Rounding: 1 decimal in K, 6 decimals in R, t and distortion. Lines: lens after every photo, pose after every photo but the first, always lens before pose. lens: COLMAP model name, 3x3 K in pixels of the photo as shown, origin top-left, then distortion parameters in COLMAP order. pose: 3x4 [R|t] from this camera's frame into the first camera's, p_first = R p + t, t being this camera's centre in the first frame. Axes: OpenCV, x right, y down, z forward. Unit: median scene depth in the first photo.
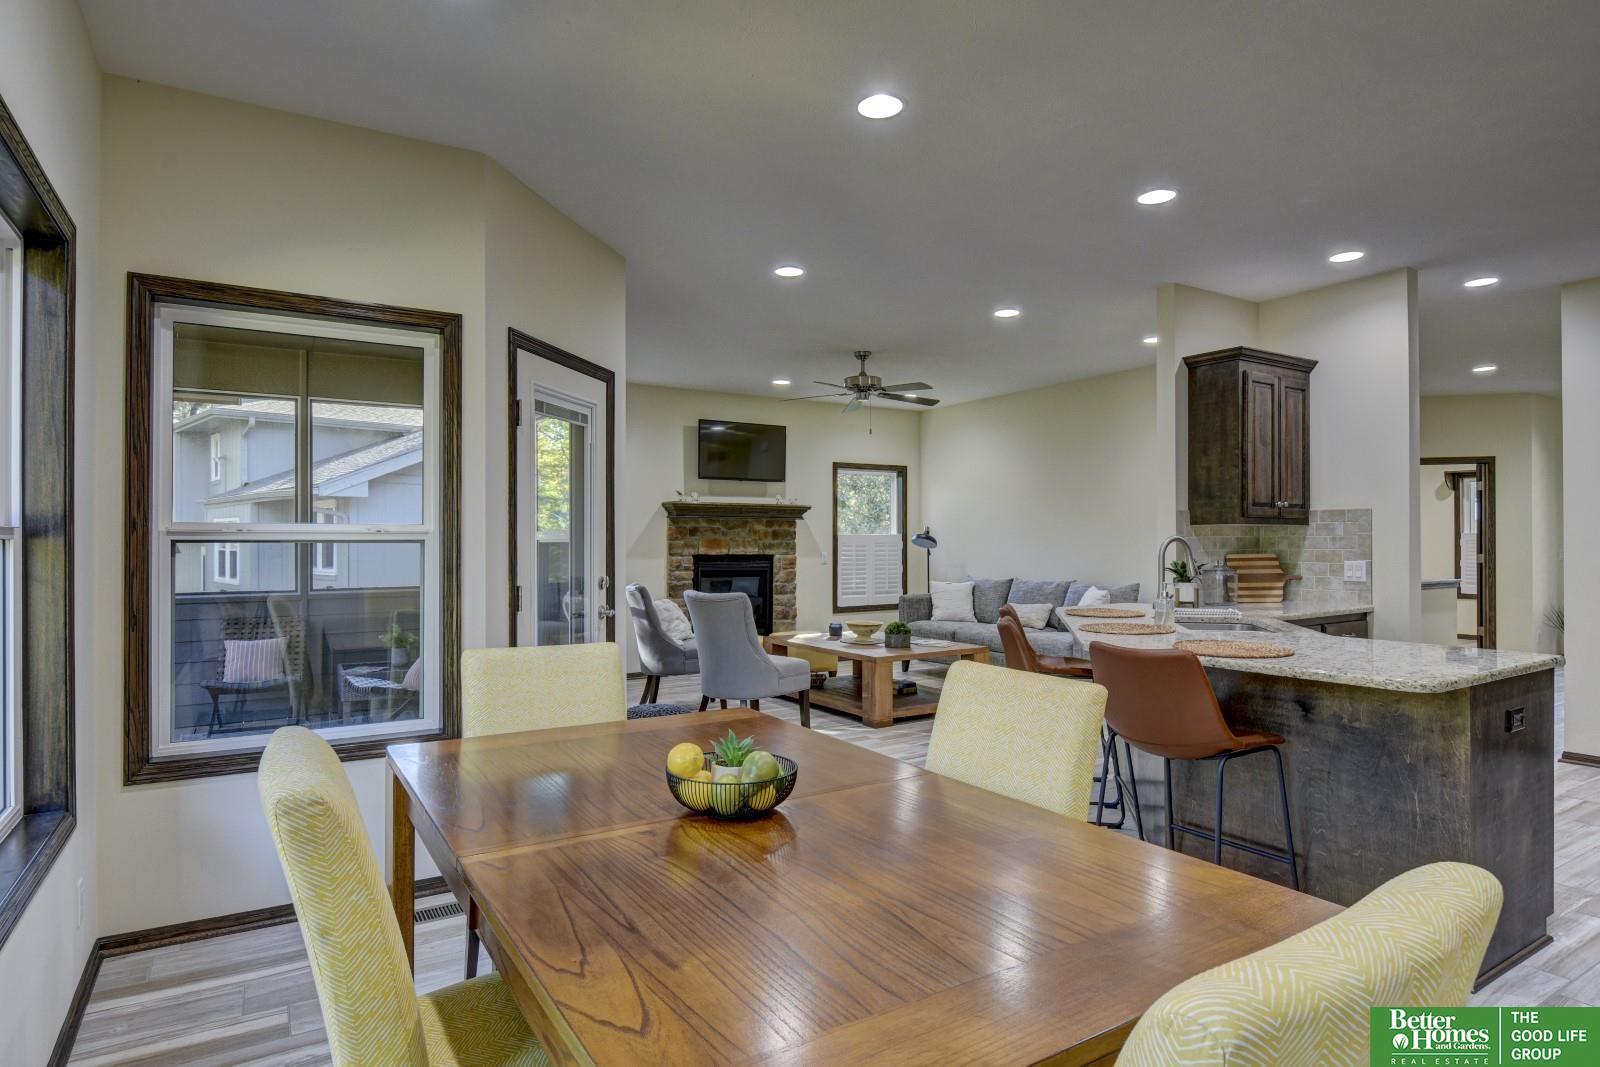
lens RADIAL K [[858.9, 0, 804.0], [0, 858.9, 539.9], [0, 0, 1]] dist [-0.003751, -0.001599]
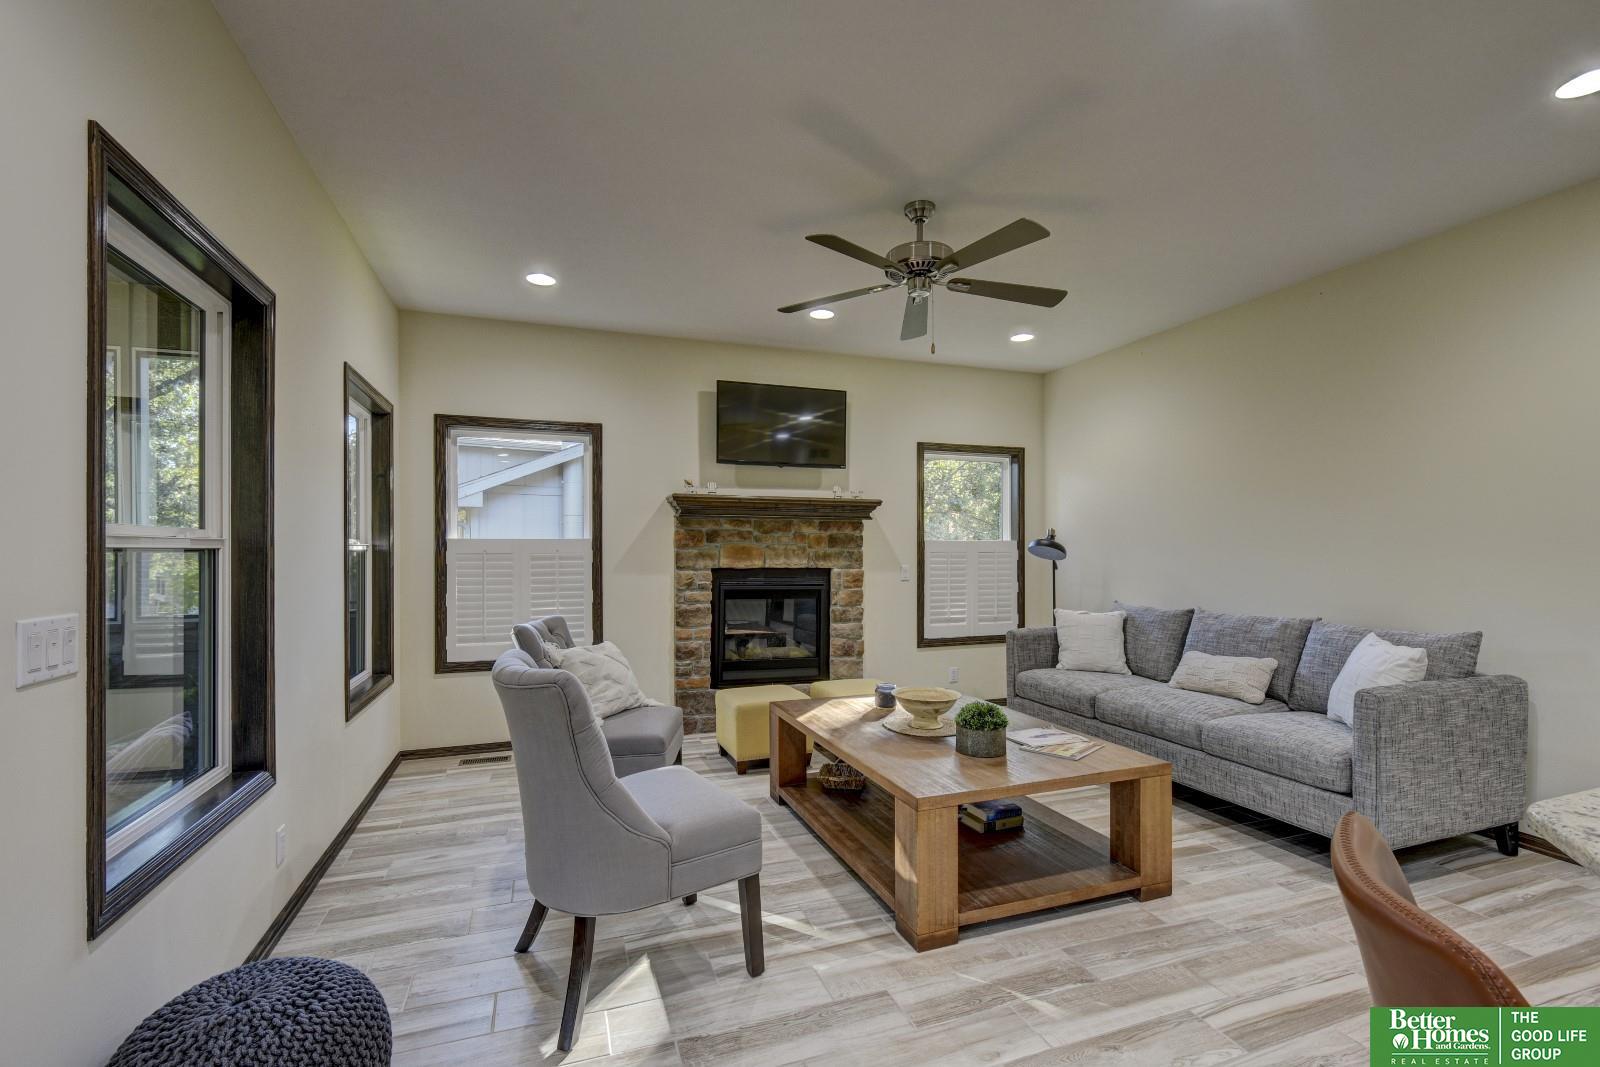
lens RADIAL K [[716.9, 0, 801.4], [0, 716.9, 551.6], [0, 0, 1]] dist [-0.000143, -0.000041]
pose [[0.978220, 0.000163, -0.207571, 0.068601], [0.000303, 0.999998, 0.002212, 0.001918], [0.207570, -0.002227, 0.978218, 0.408171]]
